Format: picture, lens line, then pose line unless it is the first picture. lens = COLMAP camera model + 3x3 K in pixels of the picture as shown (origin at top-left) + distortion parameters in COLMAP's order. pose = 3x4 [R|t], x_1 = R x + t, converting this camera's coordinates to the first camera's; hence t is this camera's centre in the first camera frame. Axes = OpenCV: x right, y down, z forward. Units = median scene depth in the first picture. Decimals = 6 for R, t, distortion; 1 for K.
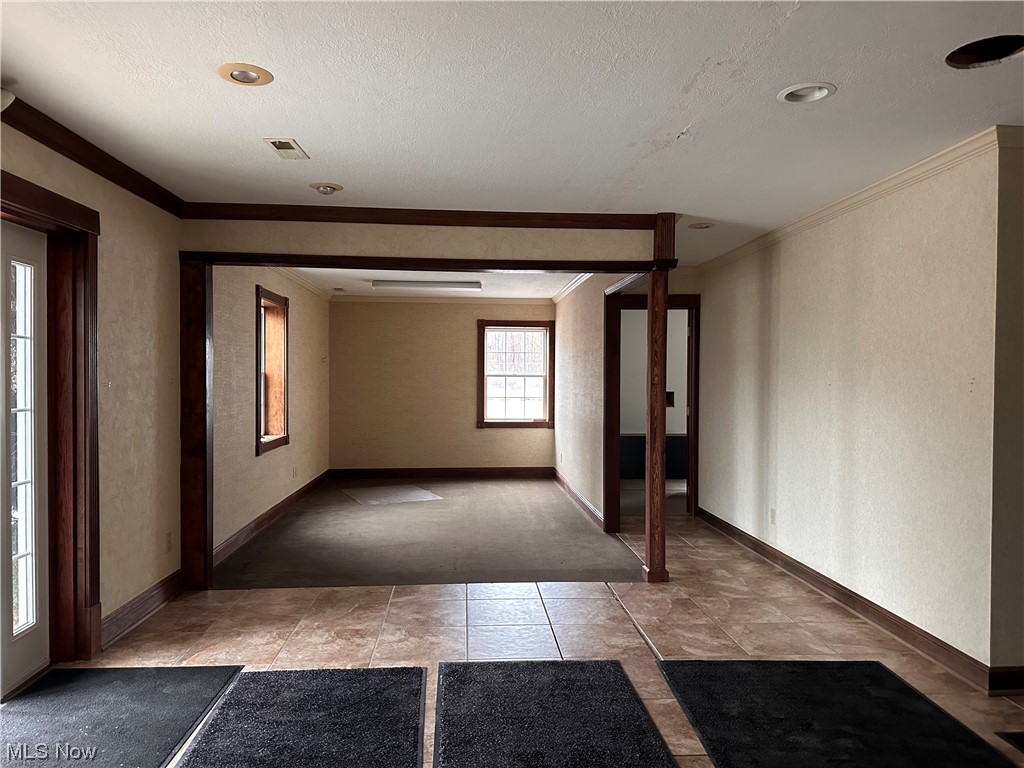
lens RADIAL K [[707.9, 0, 504.2], [0, 707.9, 390.1], [0, 0, 1]] dist [0.150972, -0.226448]
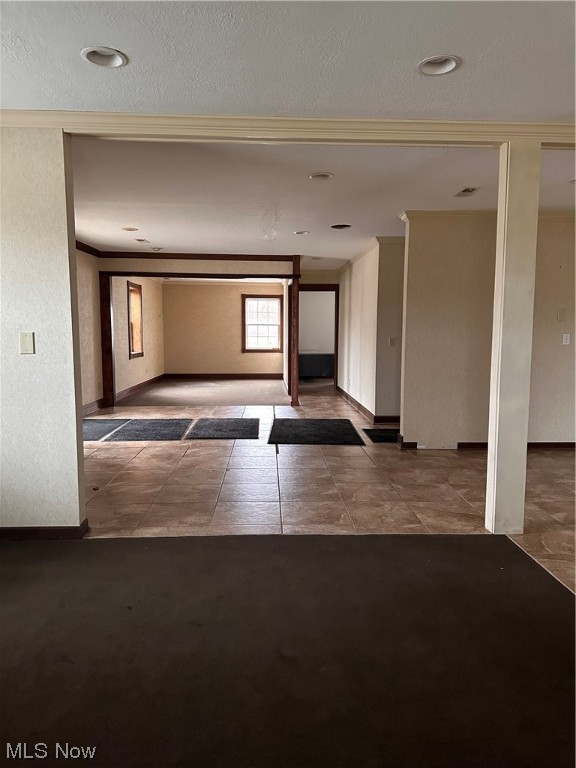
lens RADIAL K [[530.9, 0, 288.0], [0, 530.9, 384.0], [0, 0, 1]] dist [0.150972, -0.226448]
pose [[0.999758, 0.002806, -0.021823, 0.170585], [-0.000973, 0.996506, 0.083518, 0.027393], [0.021981, -0.083476, 0.996267, -0.610382]]
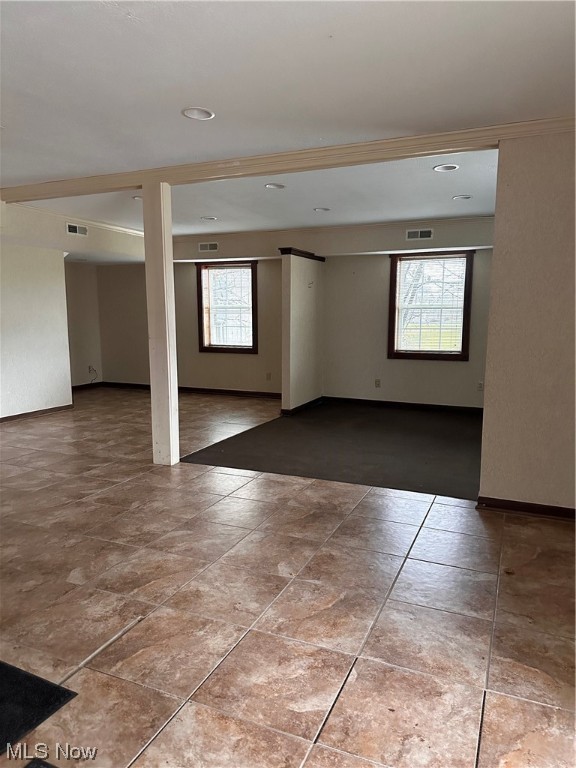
lens RADIAL K [[530.9, 0, 288.0], [0, 530.9, 384.0], [0, 0, 1]] dist [0.150972, -0.226448]
pose [[-0.888342, -0.065806, 0.454442, -0.104501], [0.004936, 0.988252, 0.152756, -0.003864], [-0.459155, 0.137943, -0.877581, 0.460199]]
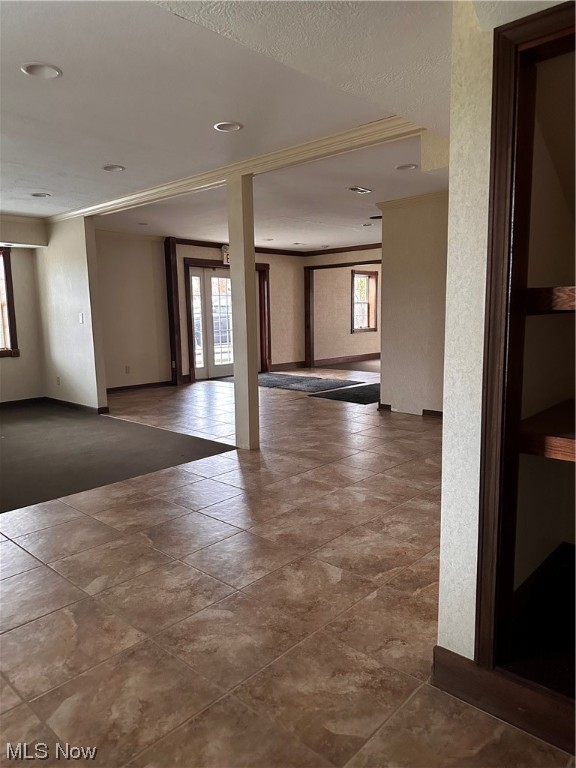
lens RADIAL K [[530.9, 0, 288.0], [0, 530.9, 384.0], [0, 0, 1]] dist [0.150972, -0.226448]
pose [[0.684837, 0.086256, -0.723573, 0.950934], [0.002924, 0.992636, 0.121099, 0.034256], [0.728691, -0.085049, 0.679541, -0.558364]]
